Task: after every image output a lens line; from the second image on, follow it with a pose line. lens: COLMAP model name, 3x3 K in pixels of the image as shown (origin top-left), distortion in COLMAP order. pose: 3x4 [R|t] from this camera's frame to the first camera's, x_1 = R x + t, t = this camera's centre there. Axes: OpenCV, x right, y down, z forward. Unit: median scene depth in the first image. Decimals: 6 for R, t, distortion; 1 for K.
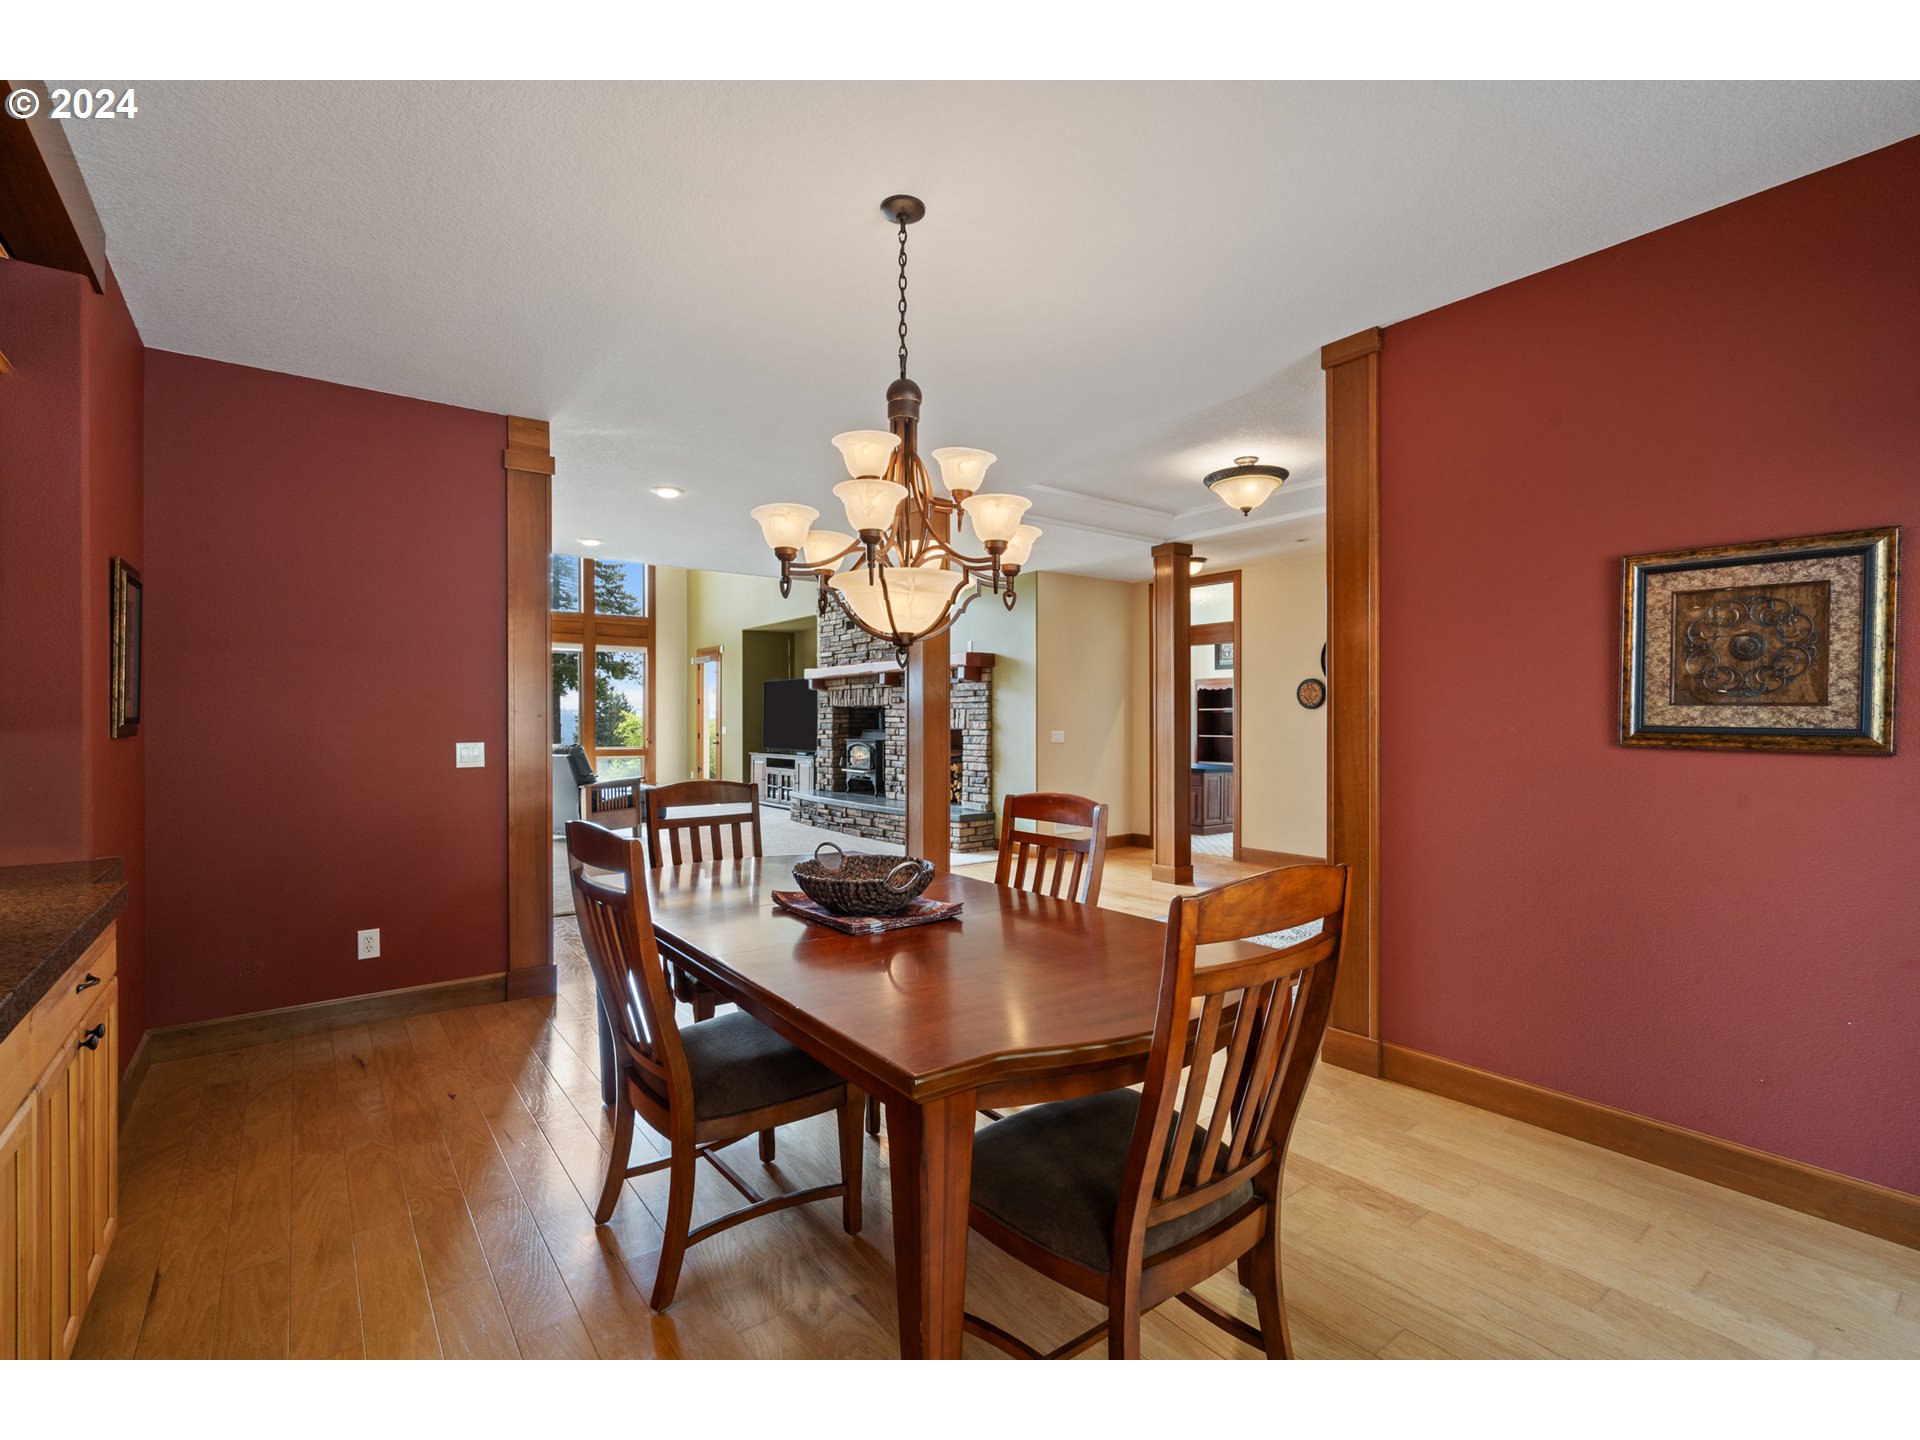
lens RADIAL K [[869.3, 0, 942.4], [0, 869.3, 717.6], [0, 0, 1]] dist [-0.003717, 0.001575]
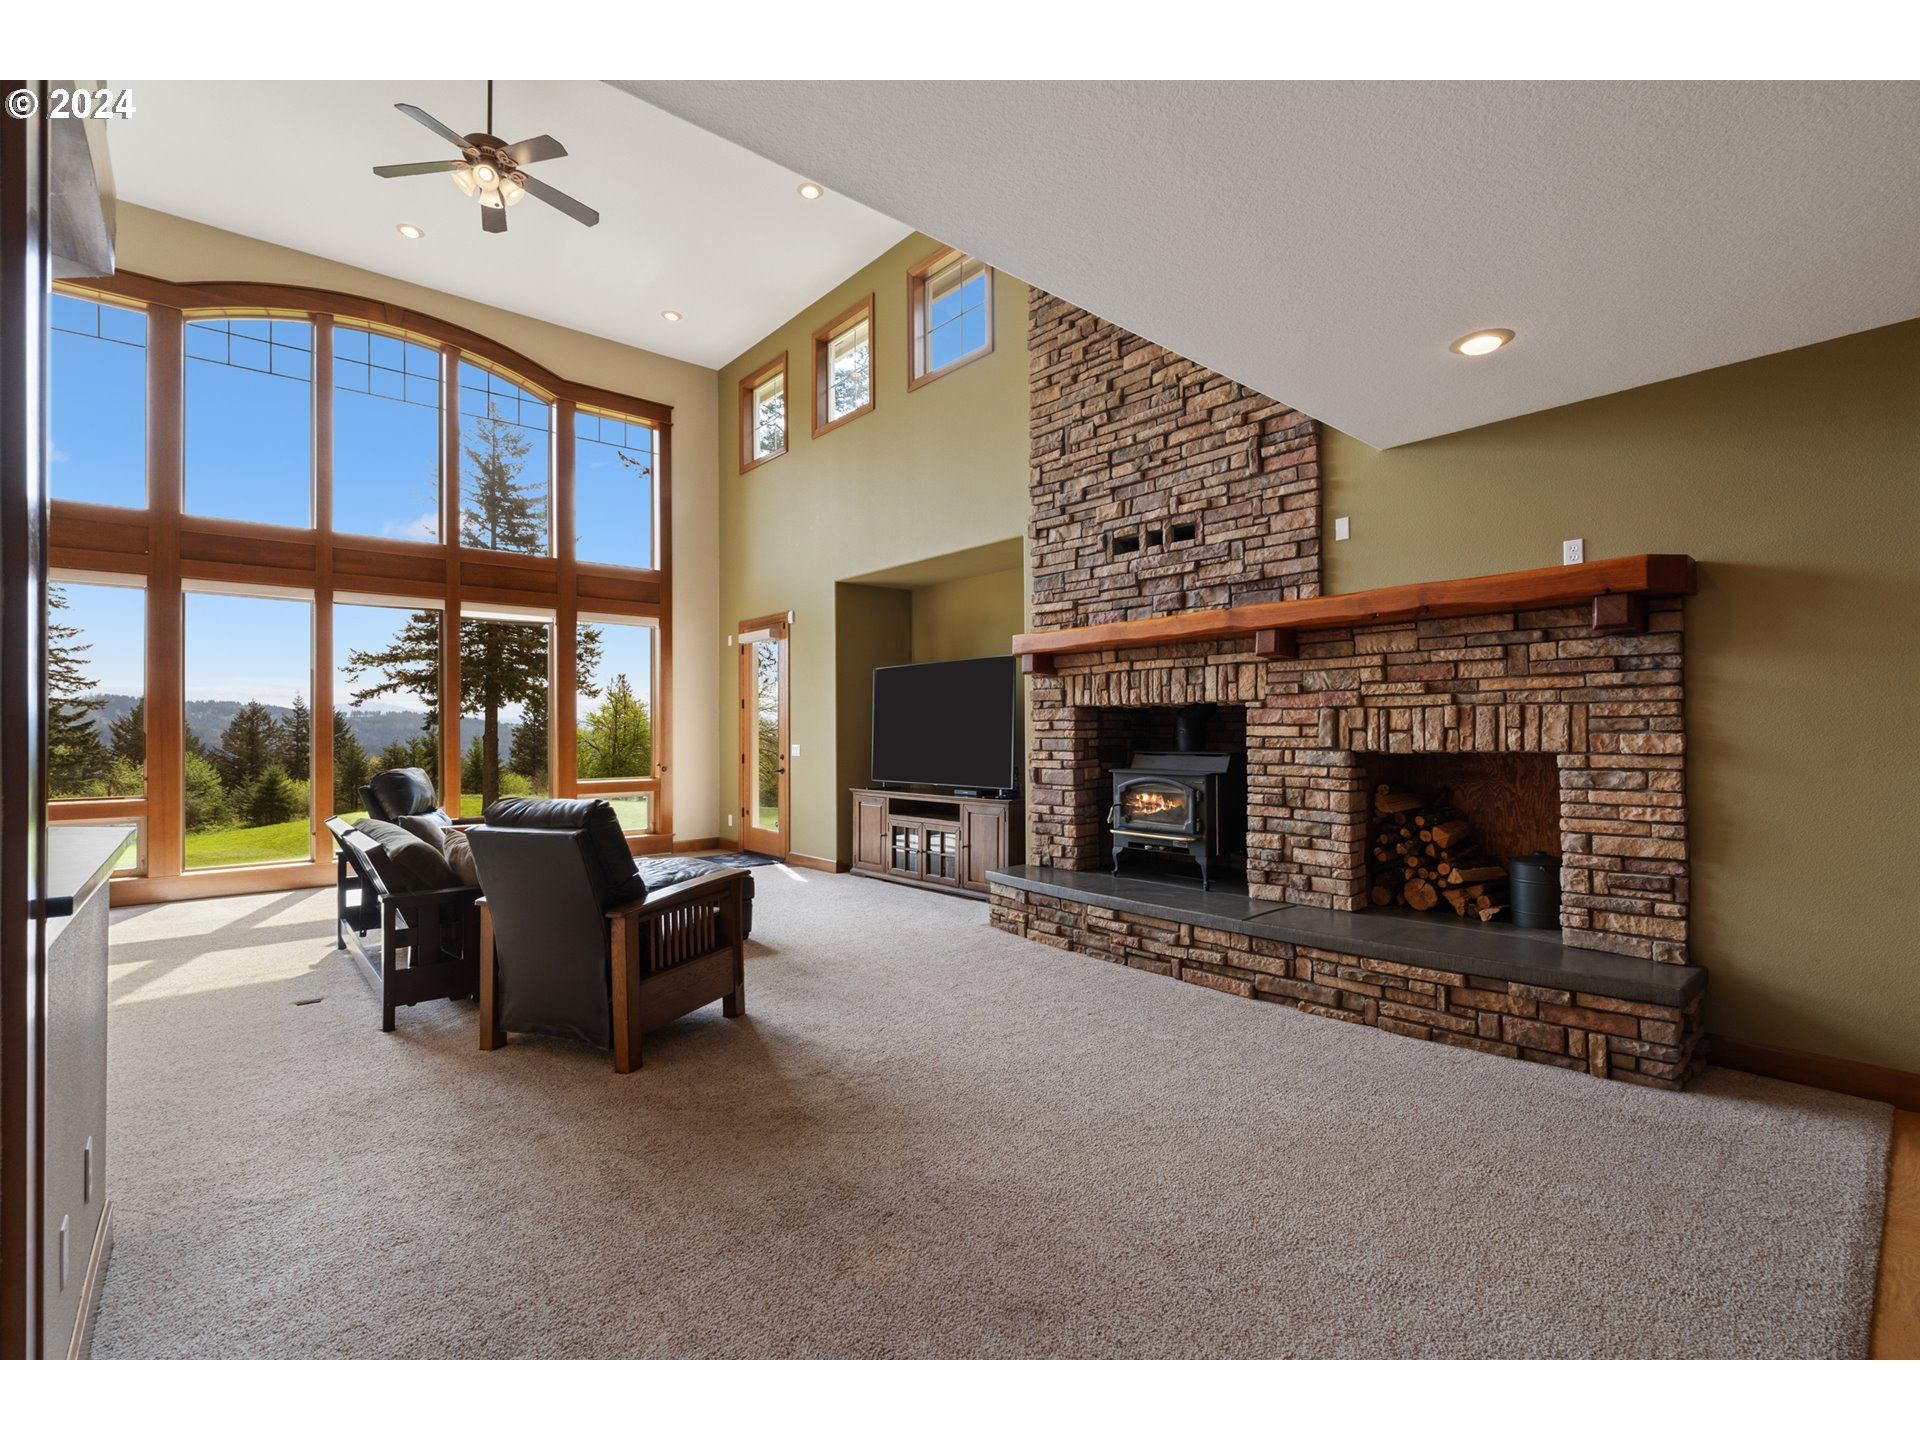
lens RADIAL K [[869.3, 0, 952.2], [0, 869.3, 718.6], [0, 0, 1]] dist [-0.003717, 0.001575]
pose [[0.997494, -0.002907, 0.070684, -0.244292], [0.003859, 0.999903, -0.013347, 0.001280], [-0.070639, 0.013586, 0.997409, 0.509228]]
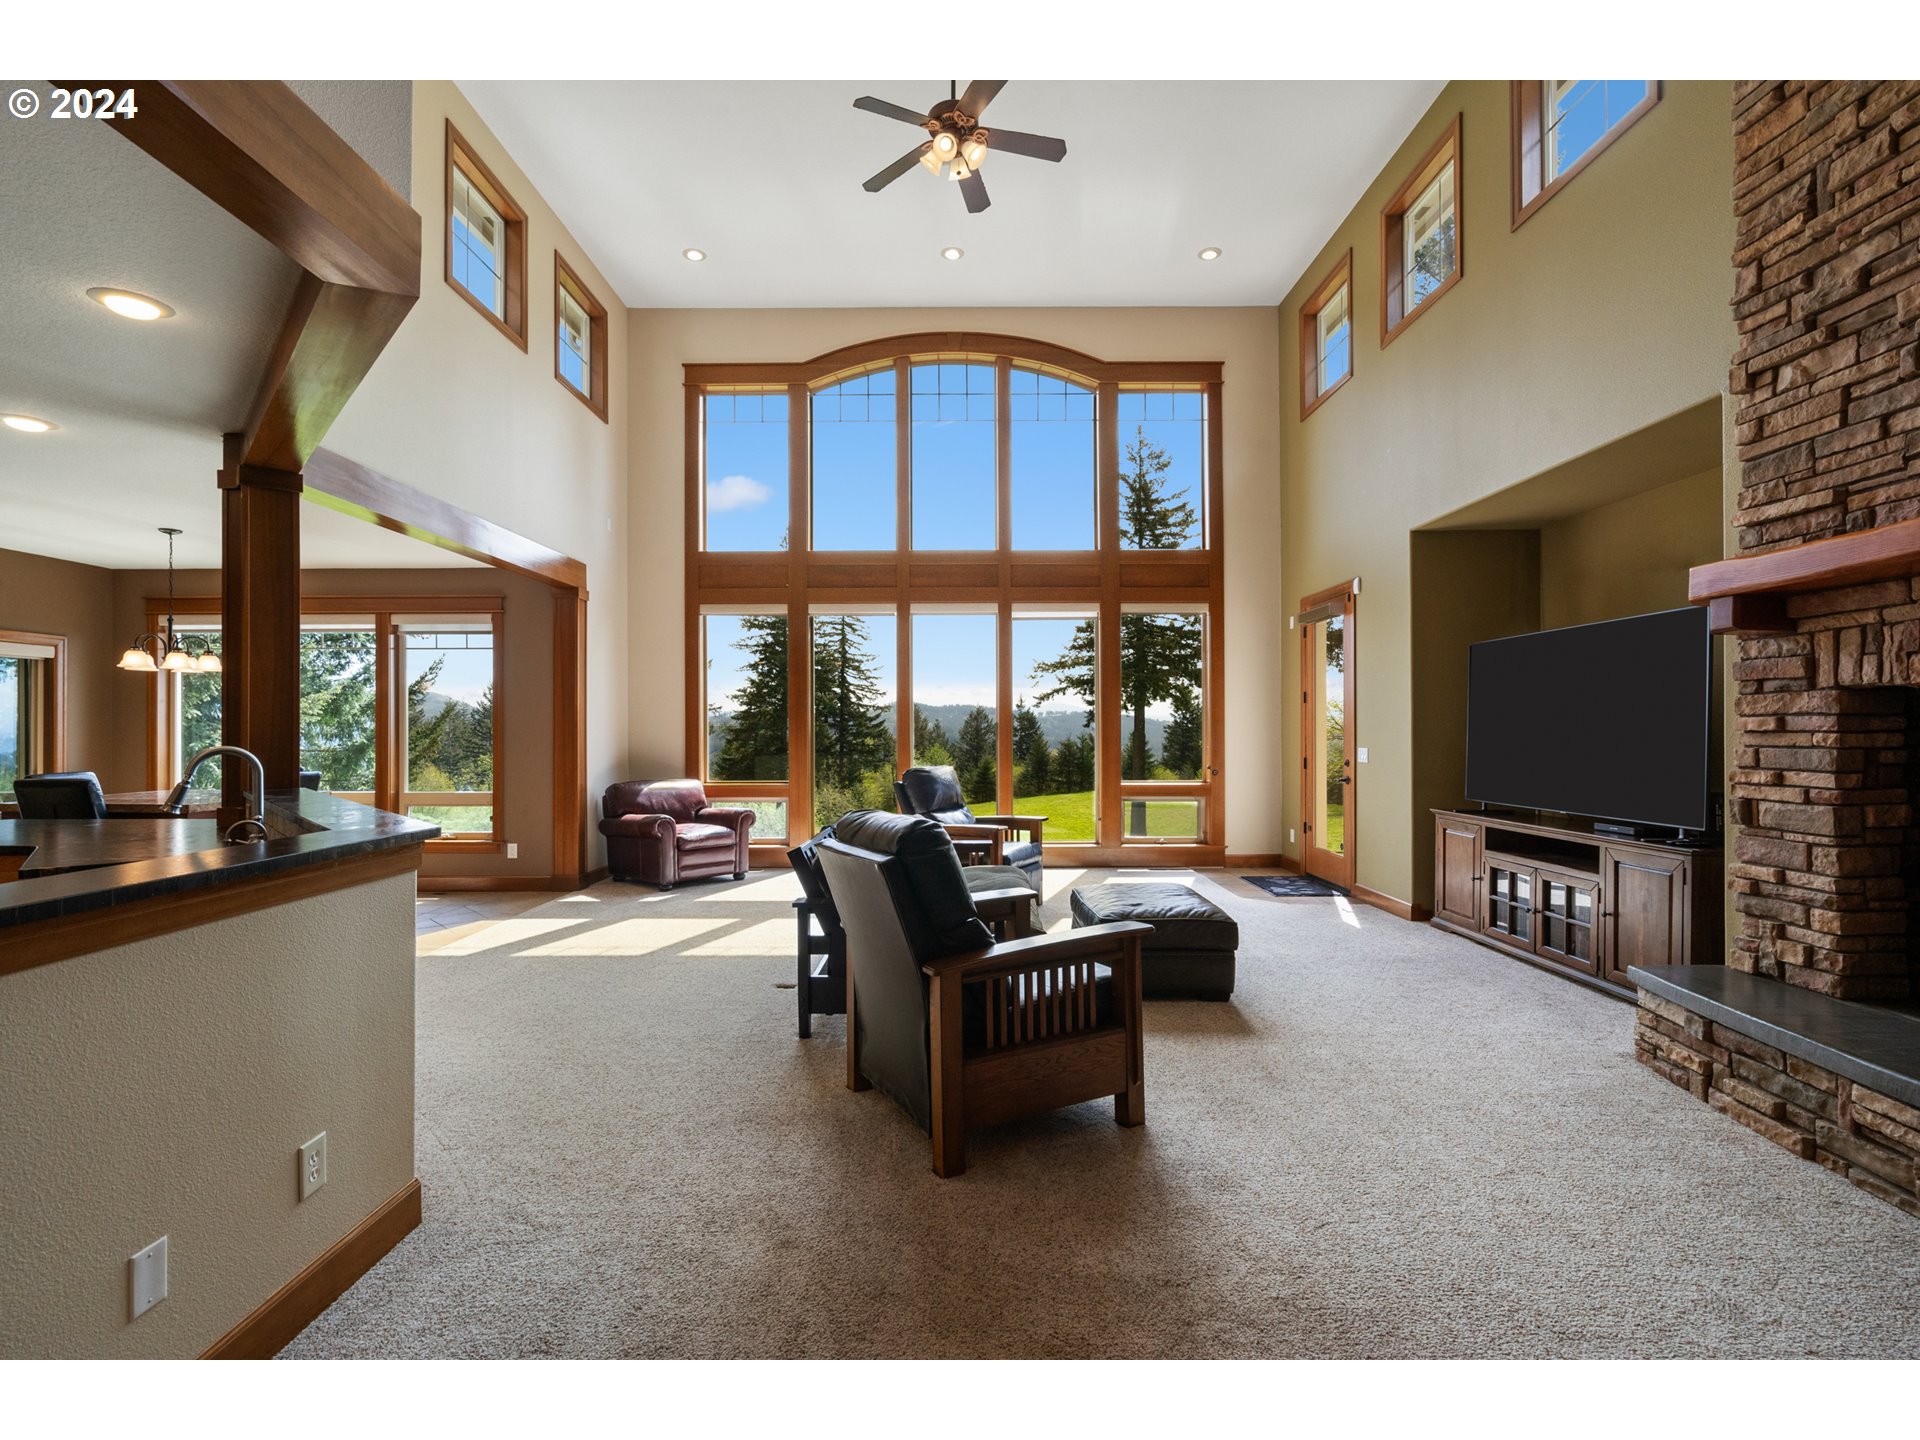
lens RADIAL K [[869.3, 0, 950.4], [0, 869.3, 727.4], [0, 0, 1]] dist [-0.003717, 0.001575]
pose [[0.799537, -0.002607, -0.600611, -0.192631], [0.001877, 0.999997, -0.001841, -0.000111], [0.600614, 0.000344, 0.799539, 0.638406]]
